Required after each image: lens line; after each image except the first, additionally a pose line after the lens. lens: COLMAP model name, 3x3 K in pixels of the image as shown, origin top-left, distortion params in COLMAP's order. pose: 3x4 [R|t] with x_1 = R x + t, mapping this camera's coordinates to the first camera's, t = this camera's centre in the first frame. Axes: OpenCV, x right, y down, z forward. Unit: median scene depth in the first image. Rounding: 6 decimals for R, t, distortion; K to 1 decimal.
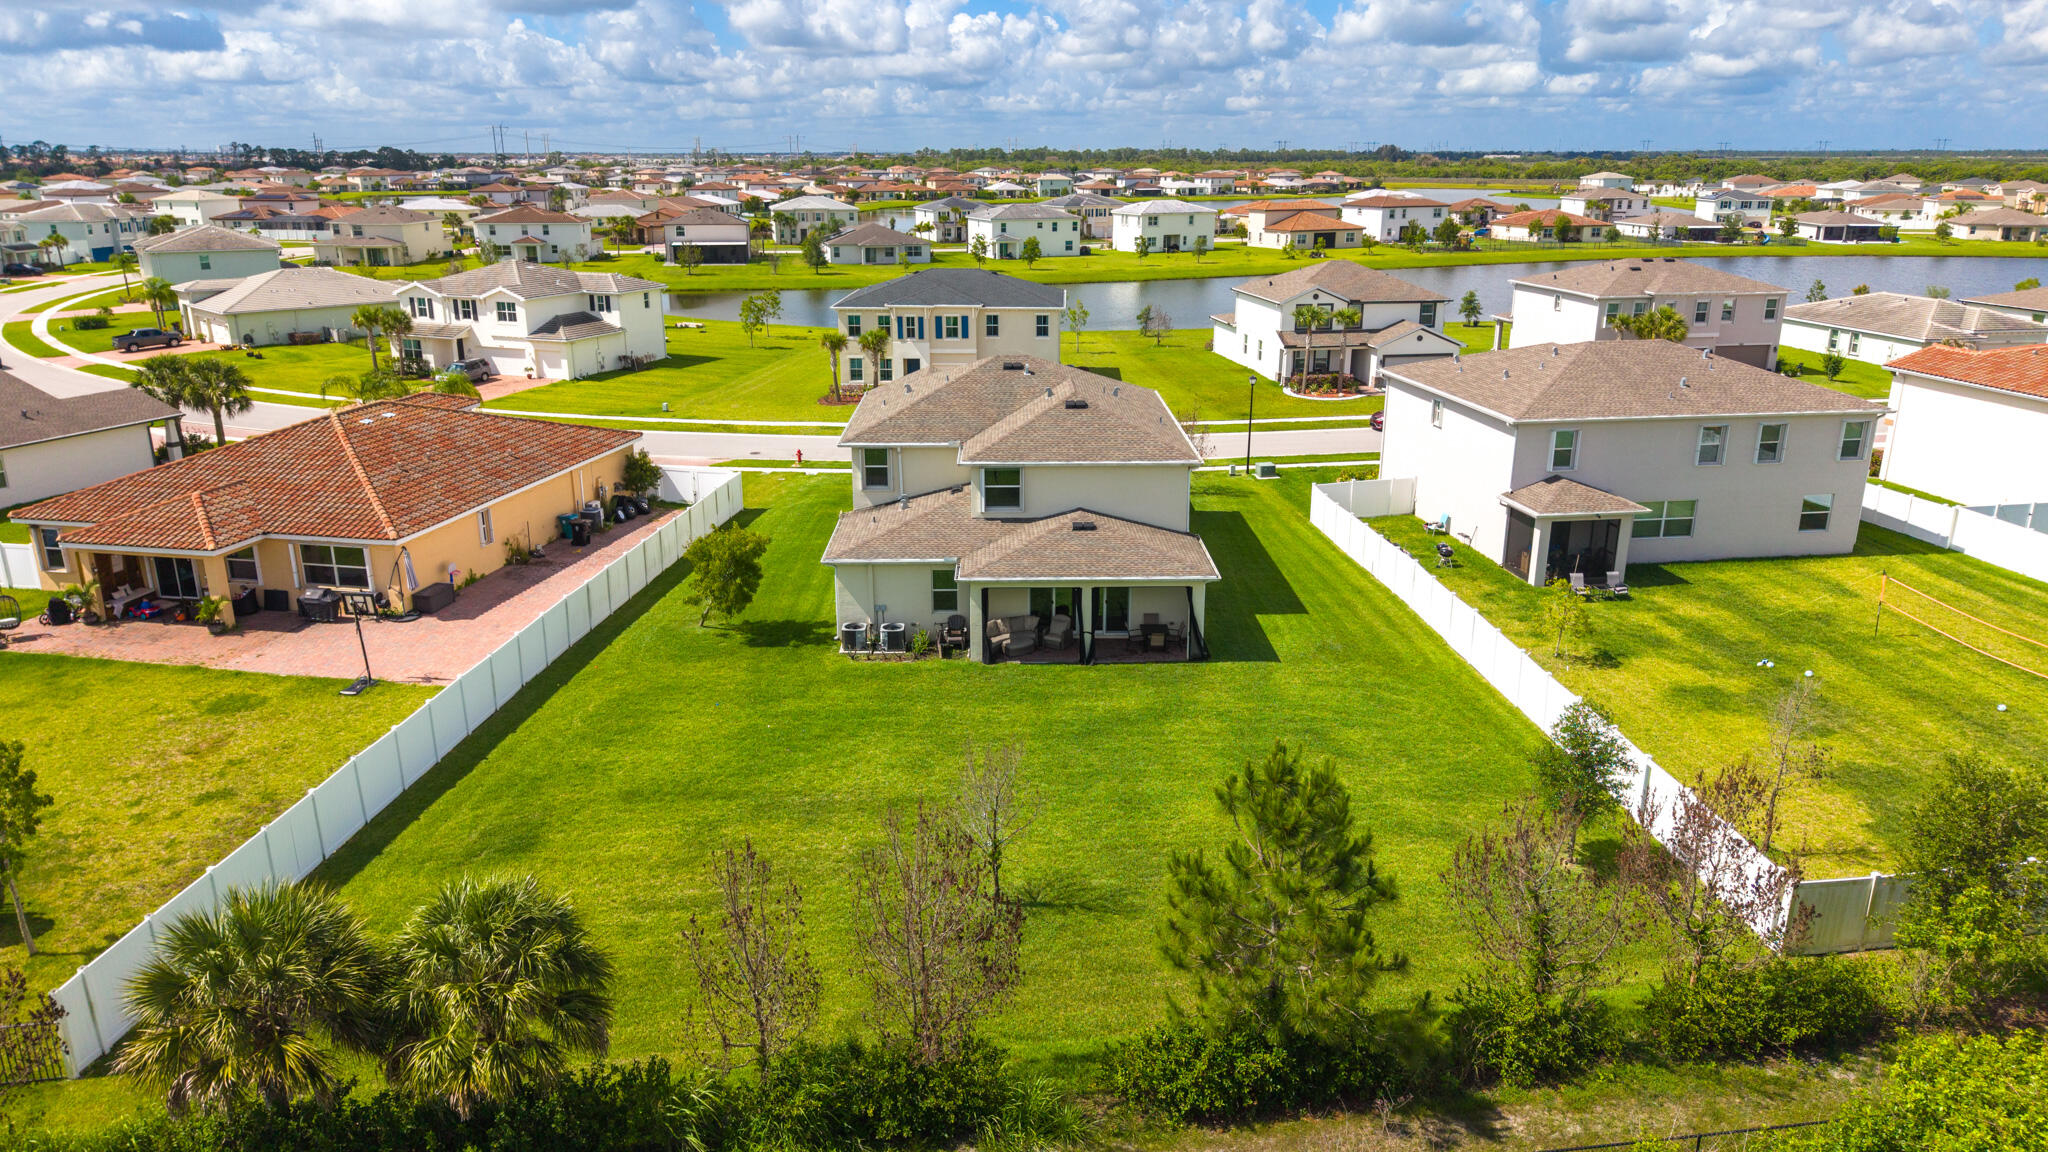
lens RADIAL K [[1368.7, 0, 1022.7], [0, 1368.7, 573.3], [0, 0, 1]] dist [0.038459, -0.046229]
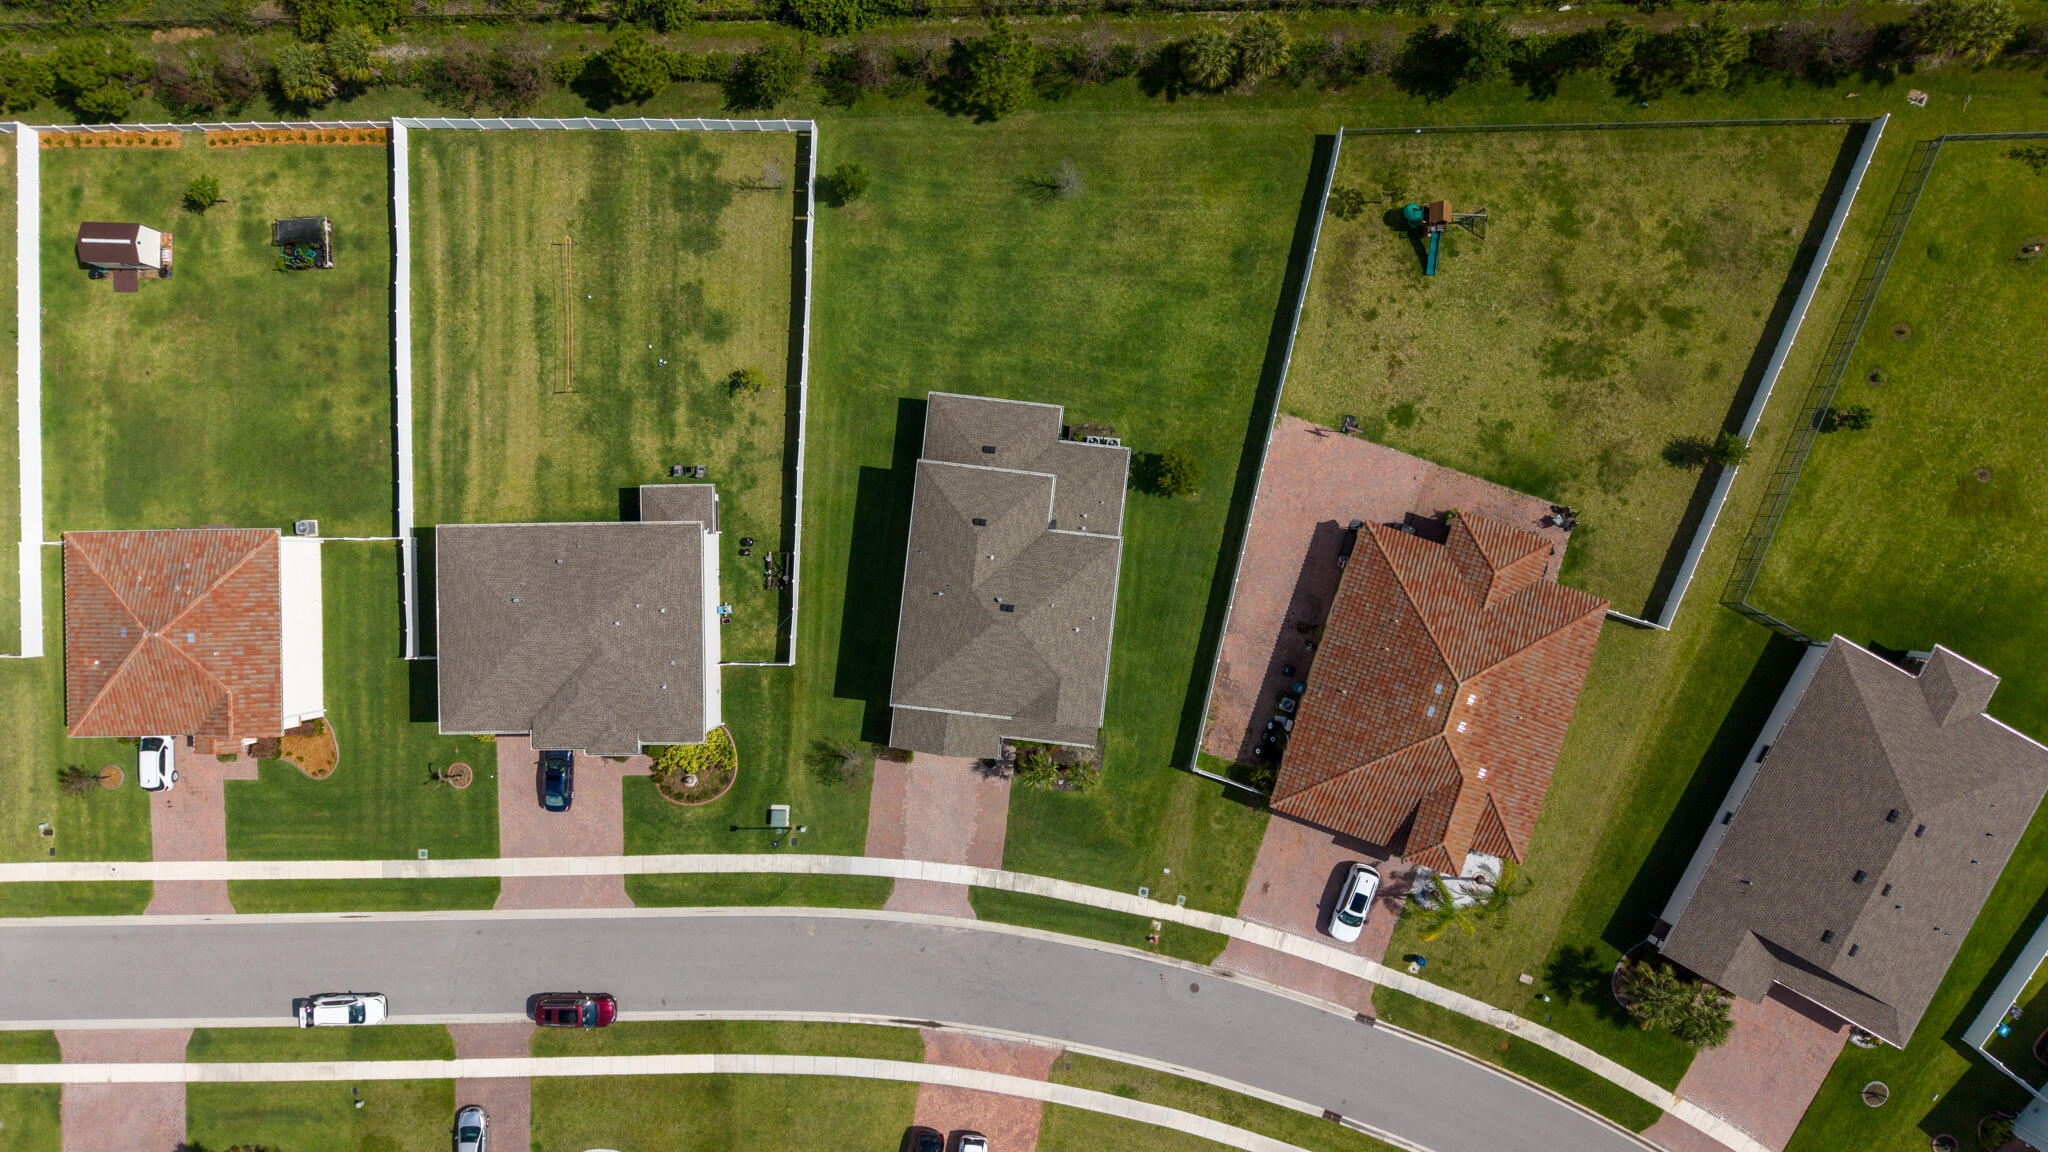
lens RADIAL K [[1368.7, 0, 1022.7], [0, 1368.7, 573.3], [0, 0, 1]] dist [0.038459, -0.046229]
pose [[-0.991302, -0.131130, 0.011176, -0.024094], [0.049504, -0.292857, 0.954874, -1.032834], [-0.121940, 0.947122, 0.296802, 0.343504]]
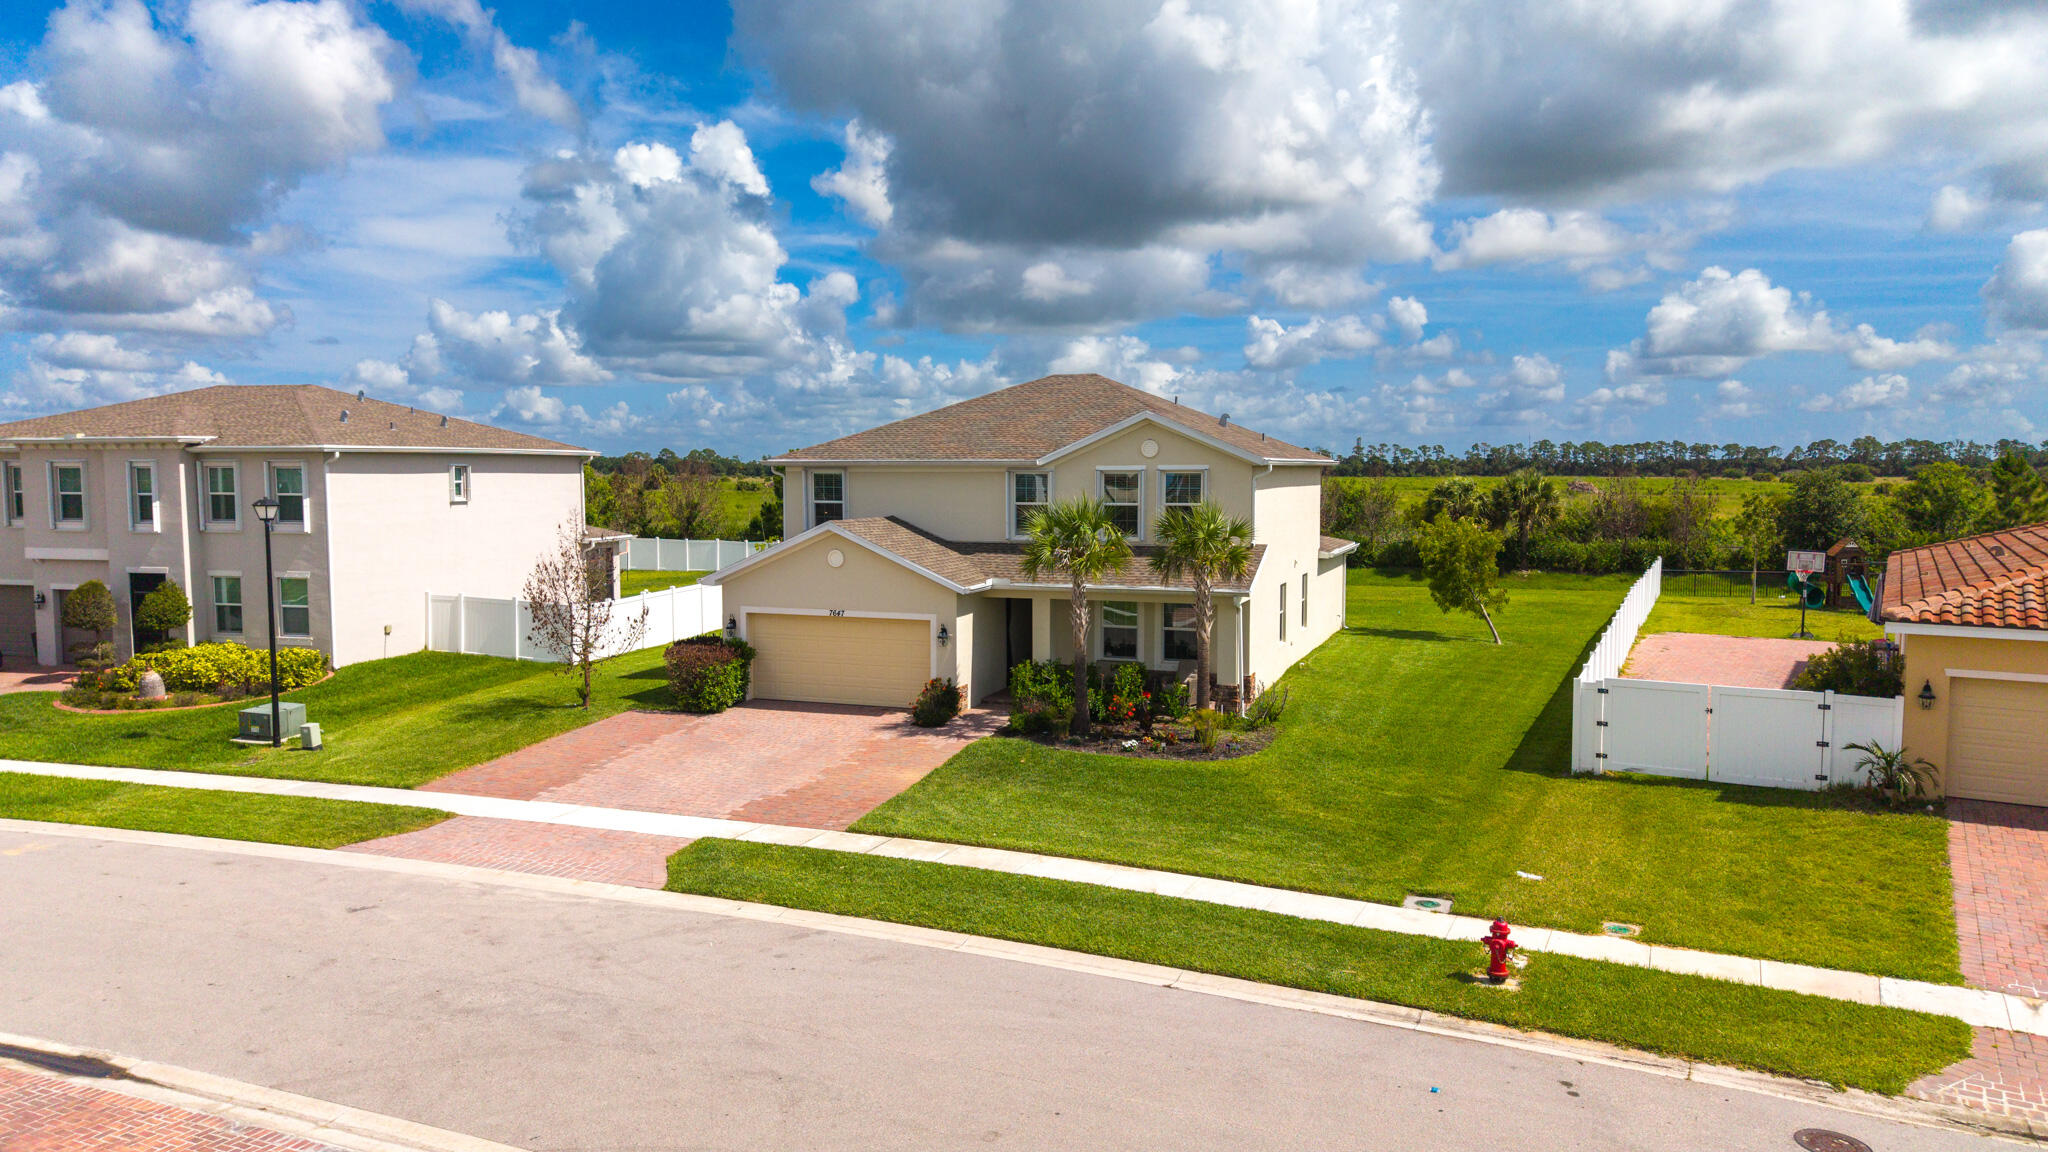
lens RADIAL K [[1368.7, 0, 1022.7], [0, 1368.7, 573.3], [0, 0, 1]] dist [0.038459, -0.046229]
pose [[-0.930165, -0.027193, 0.366132, -0.160311], [0.107914, 0.932951, 0.343448, -0.204717], [-0.350923, 0.358974, -0.864864, 1.101159]]
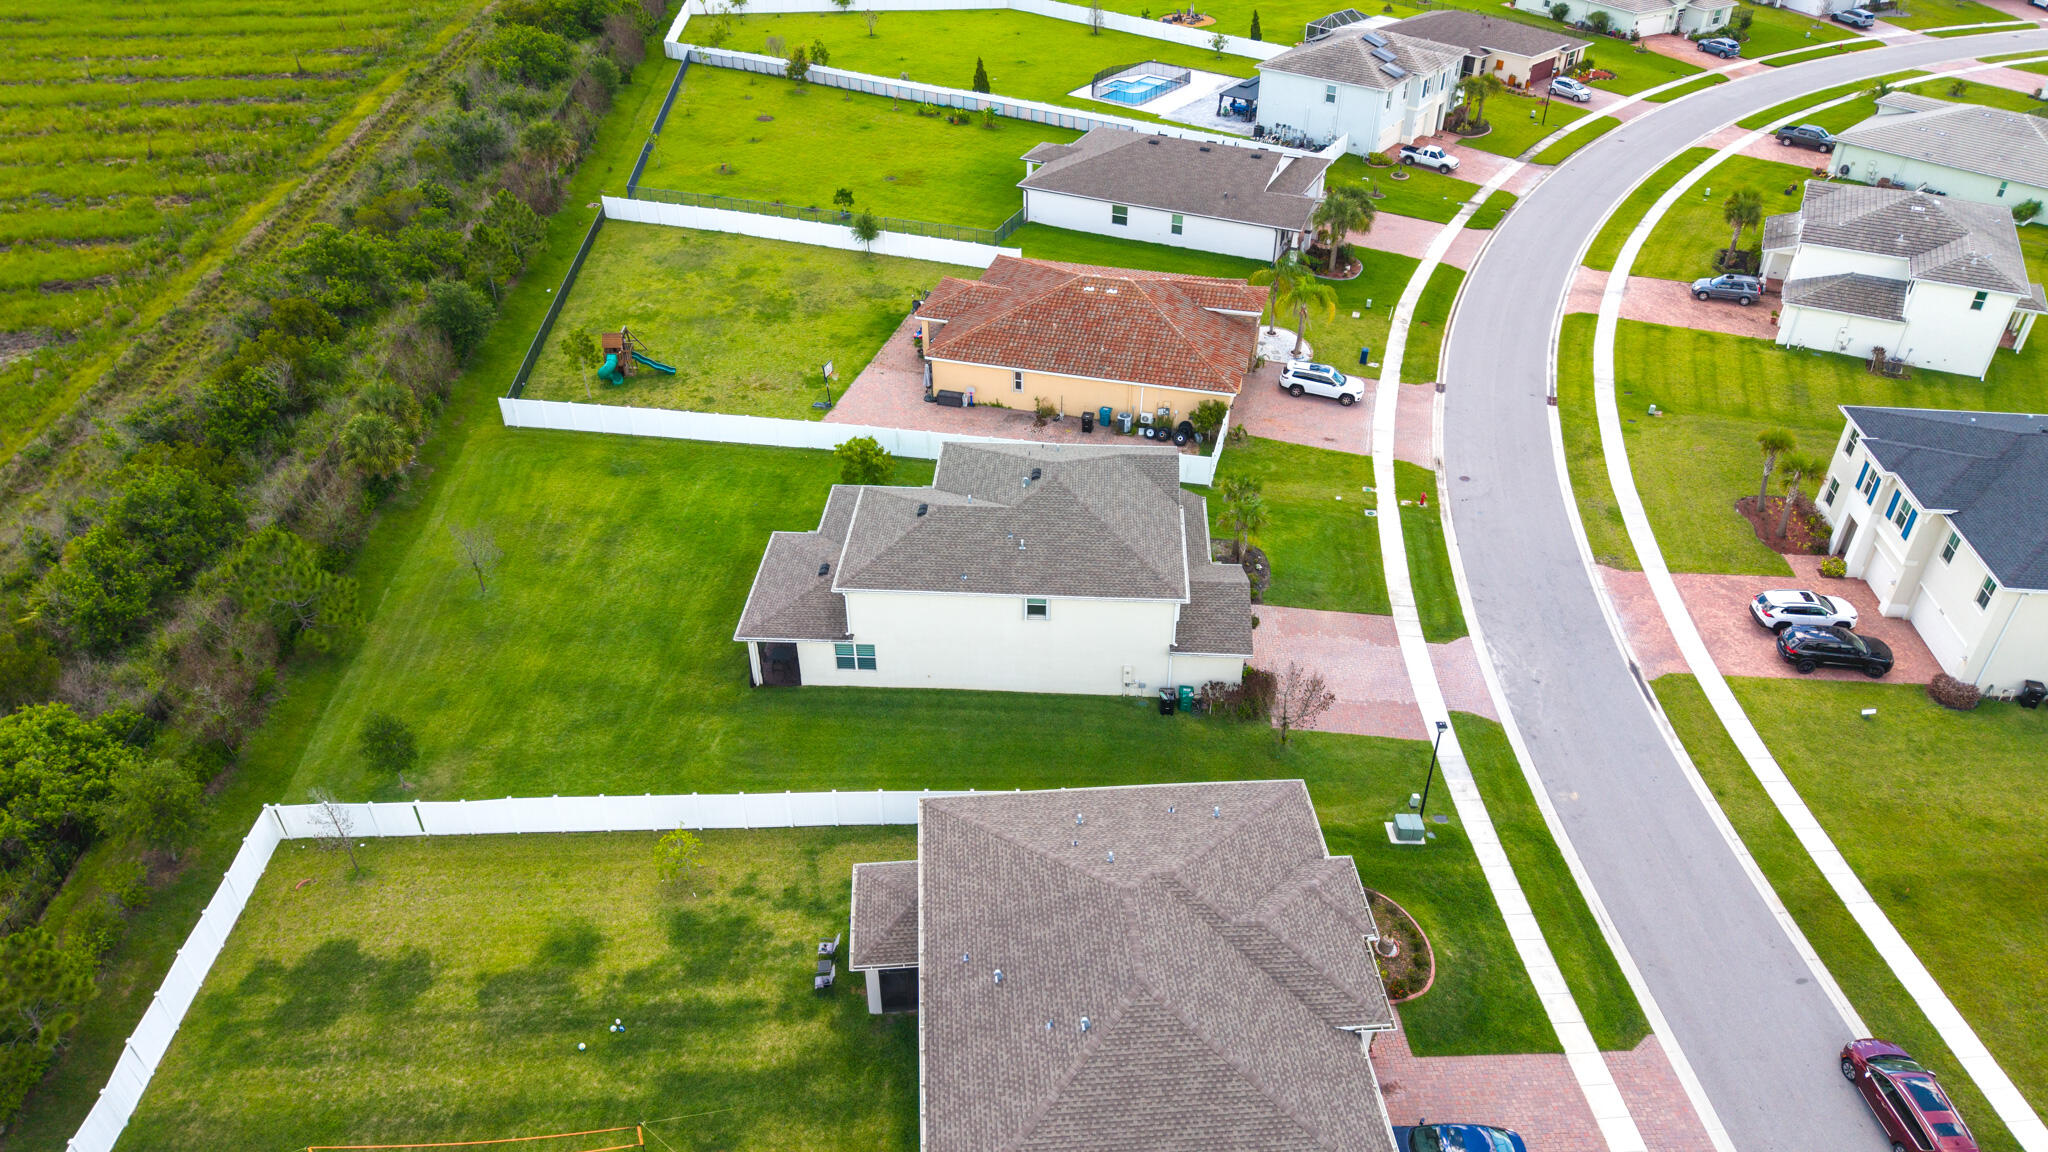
lens RADIAL K [[1396.9, 0, 1026.3], [0, 1396.9, 544.7], [0, 0, 1]] dist [0.018999, -0.003026]
pose [[-0.075153, 0.558027, -0.826413, 0.649274], [-0.287904, 0.781320, 0.553760, -0.492401], [0.954706, 0.279545, 0.101940, 0.589104]]
